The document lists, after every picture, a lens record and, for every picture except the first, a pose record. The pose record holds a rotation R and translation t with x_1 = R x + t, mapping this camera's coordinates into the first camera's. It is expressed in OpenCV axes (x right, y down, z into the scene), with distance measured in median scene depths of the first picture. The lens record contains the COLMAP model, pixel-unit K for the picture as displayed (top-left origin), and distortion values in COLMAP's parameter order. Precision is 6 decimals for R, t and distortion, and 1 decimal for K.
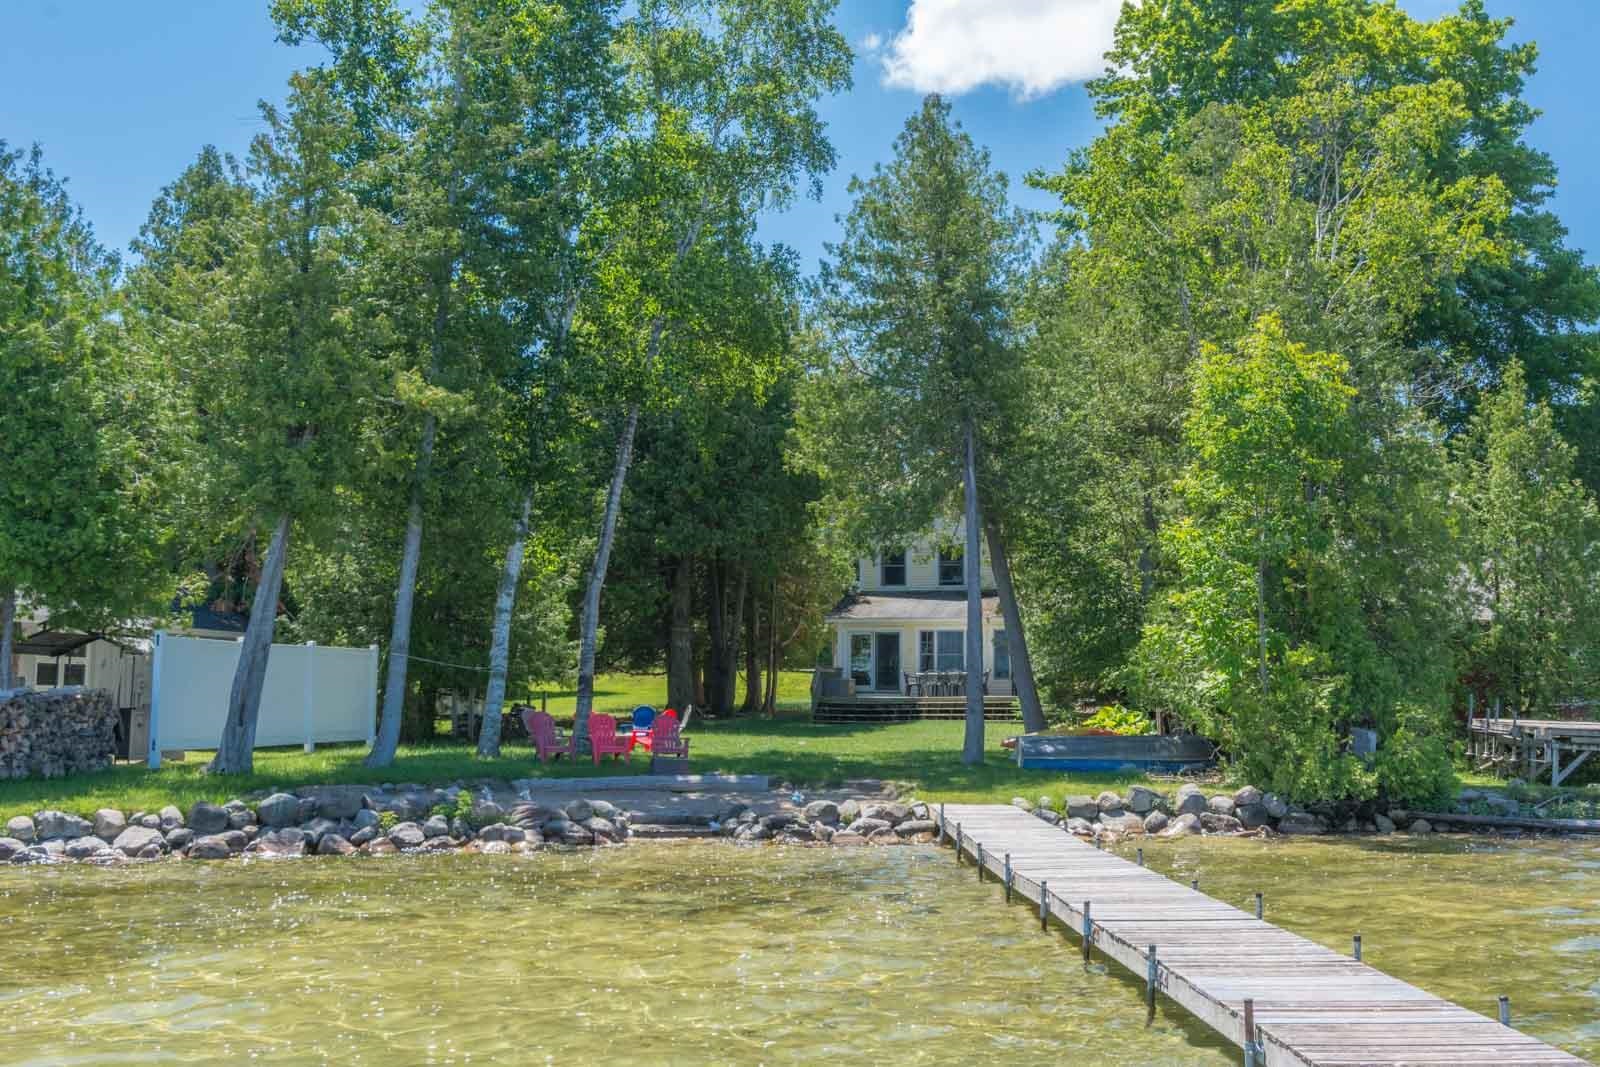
lens RADIAL K [[1573.6, 0, 873.3], [0, 1573.6, 537.3], [0, 0, 1]] dist [-0.008119, 0.014012]
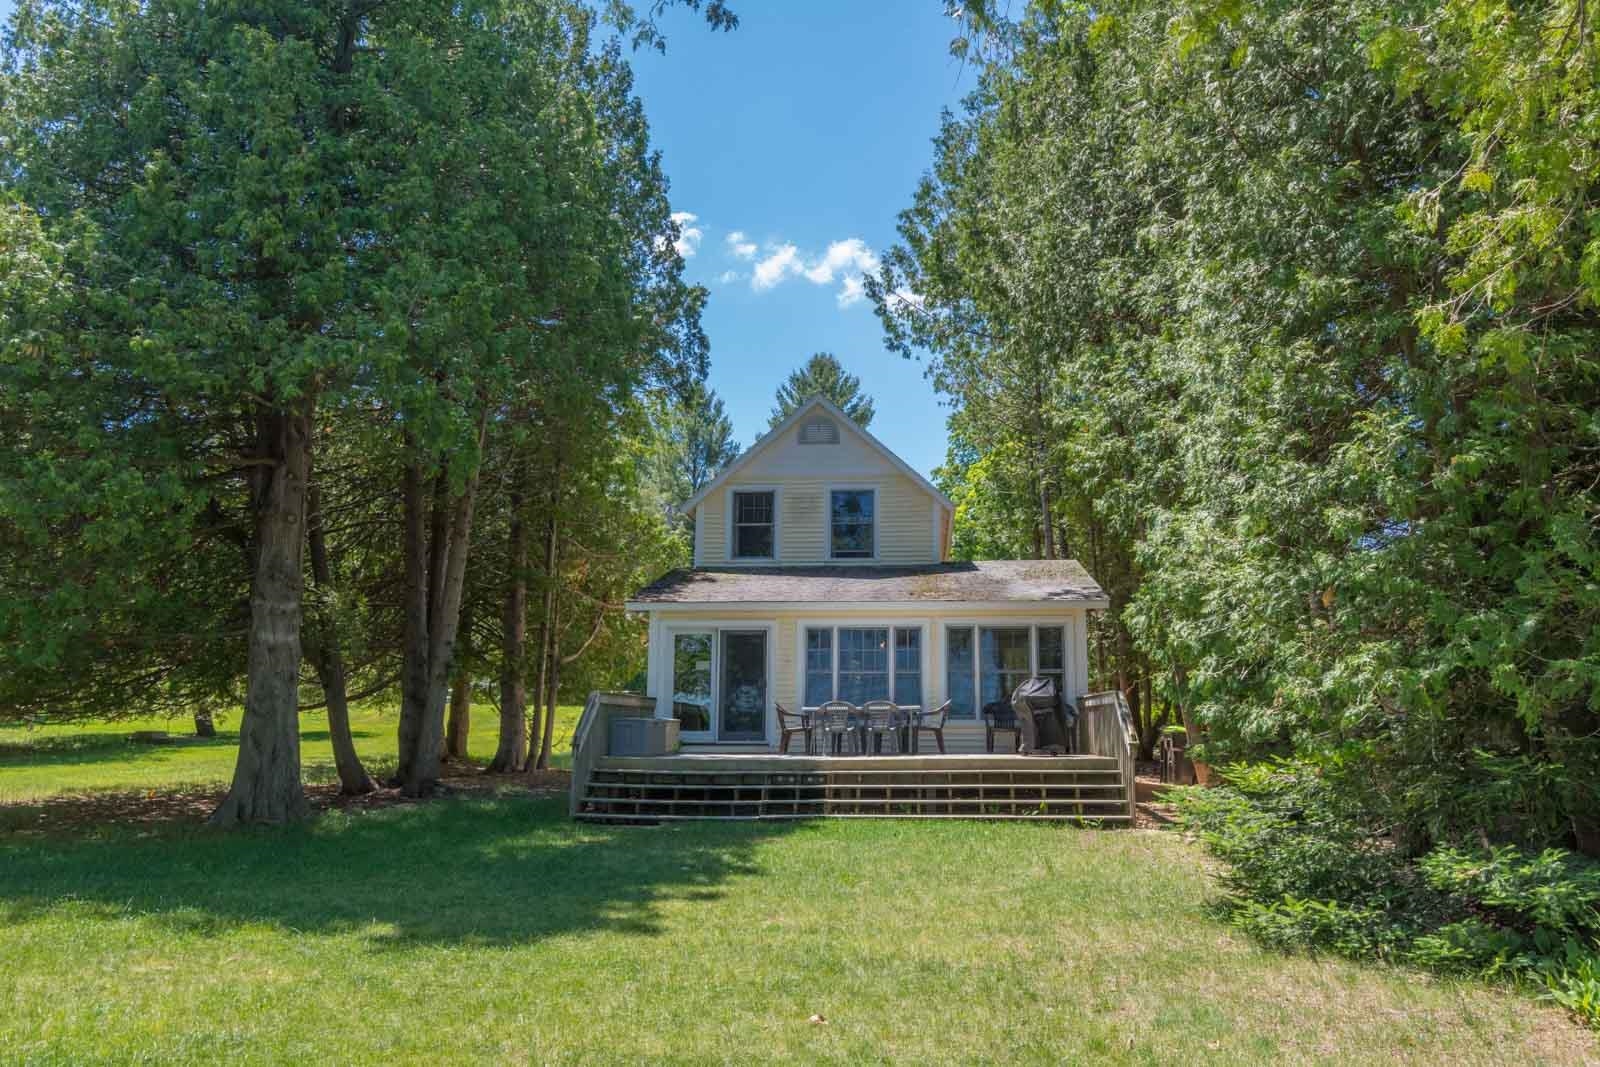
lens RADIAL K [[1158.5, 0, 894.6], [0, 1158.5, 529.4], [0, 0, 1]] dist [-0.002760, 0.000833]
pose [[0.988372, 0.024935, 0.149998, -0.000243], [-0.014373, 0.997366, -0.071090, 0.046451], [-0.151376, 0.068108, 0.986127, 0.524278]]
